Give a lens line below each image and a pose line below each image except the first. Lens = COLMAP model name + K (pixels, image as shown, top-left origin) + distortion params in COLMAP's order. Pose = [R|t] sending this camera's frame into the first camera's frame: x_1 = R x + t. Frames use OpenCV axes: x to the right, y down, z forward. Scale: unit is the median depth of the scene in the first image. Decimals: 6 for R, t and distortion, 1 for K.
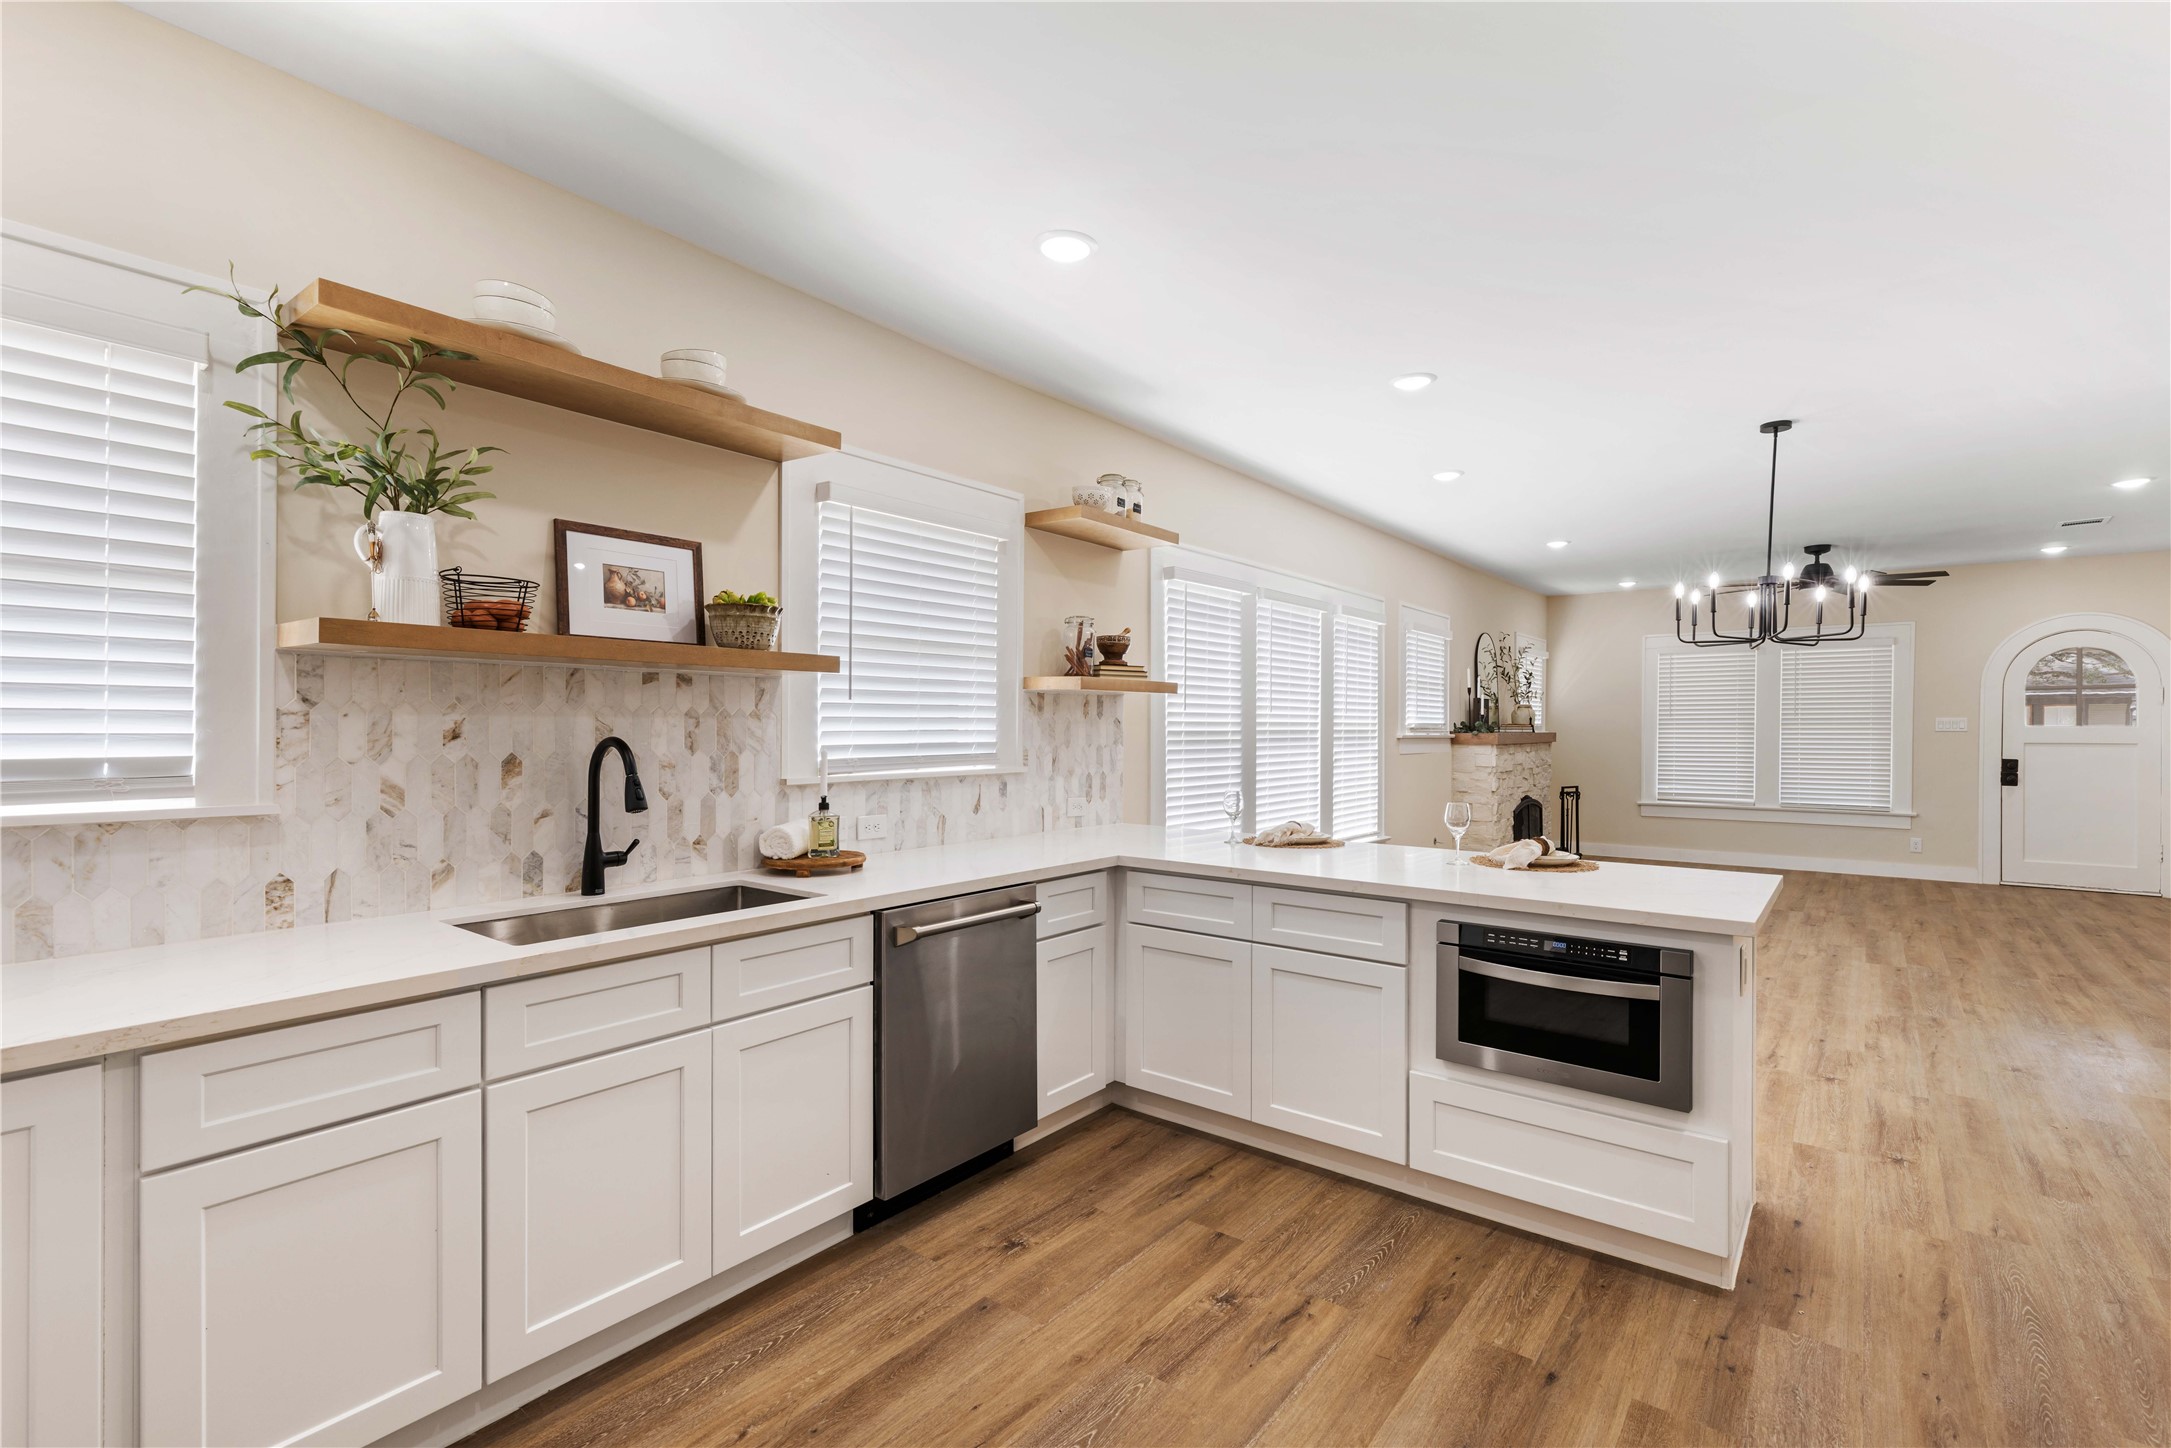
lens RADIAL K [[965.4, 0, 1079.5], [0, 965.4, 731.6], [0, 0, 1]] dist [0.000886, -0.000259]
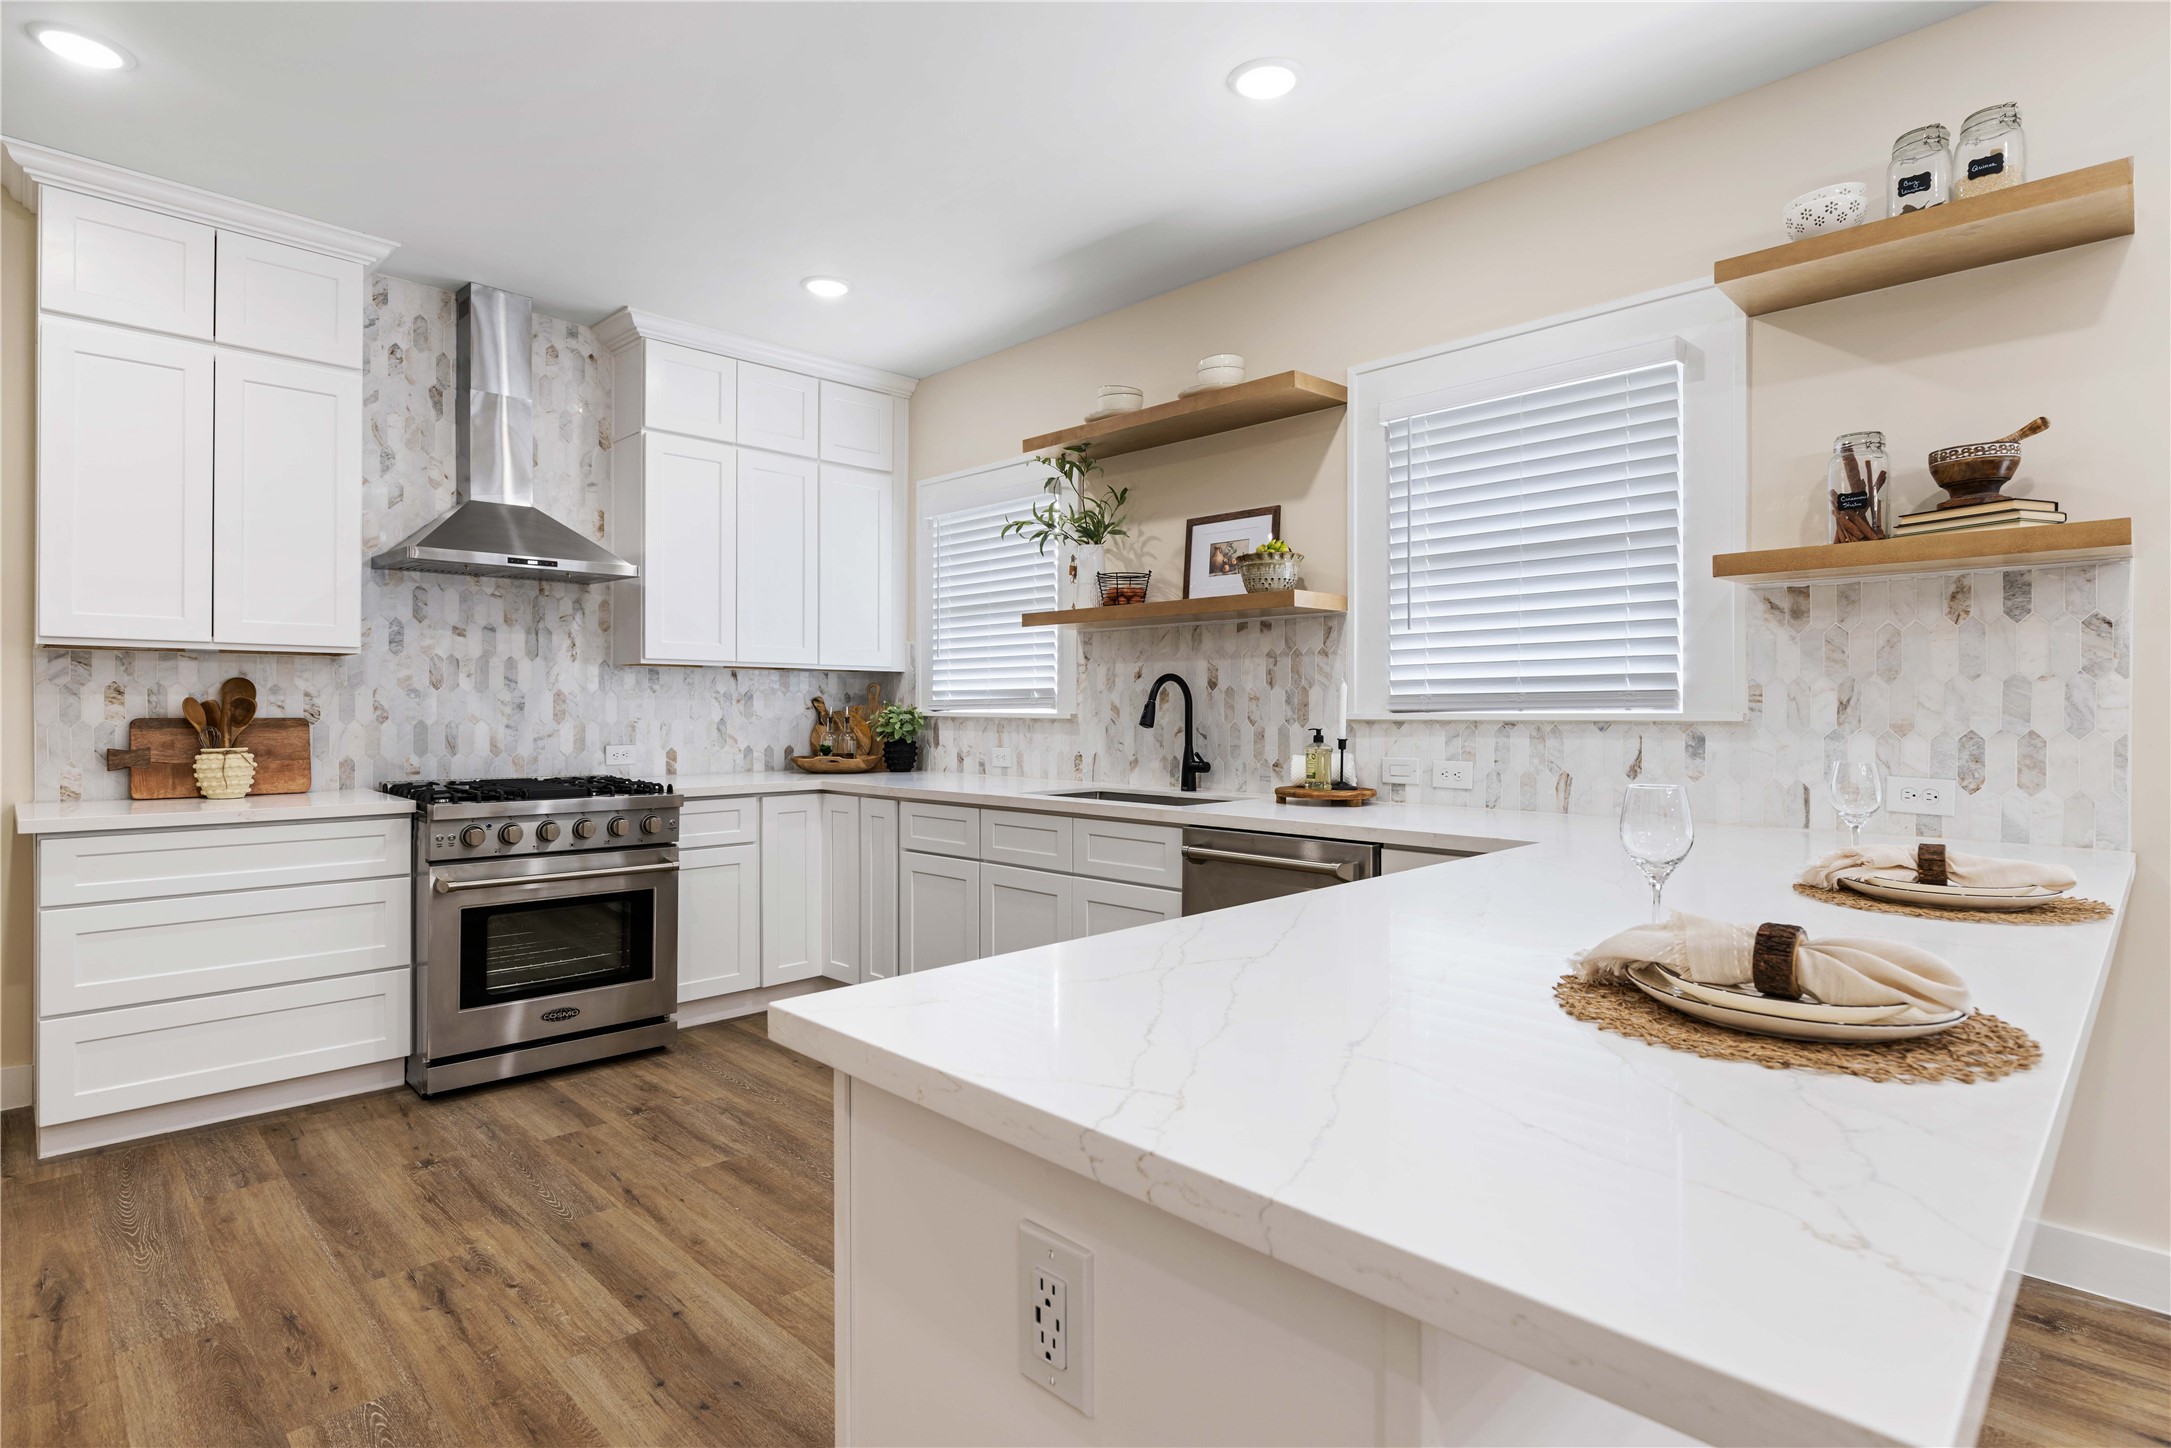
lens RADIAL K [[1097.6, 0, 1079.0], [0, 1097.6, 707.8], [0, 0, 1]] dist [-0.000576, -0.000037]
pose [[-0.117915, -0.010276, -0.992970, 0.918219], [-0.010366, 0.999905, -0.009116, 0.059531], [0.992970, 0.009218, -0.118011, 0.901307]]
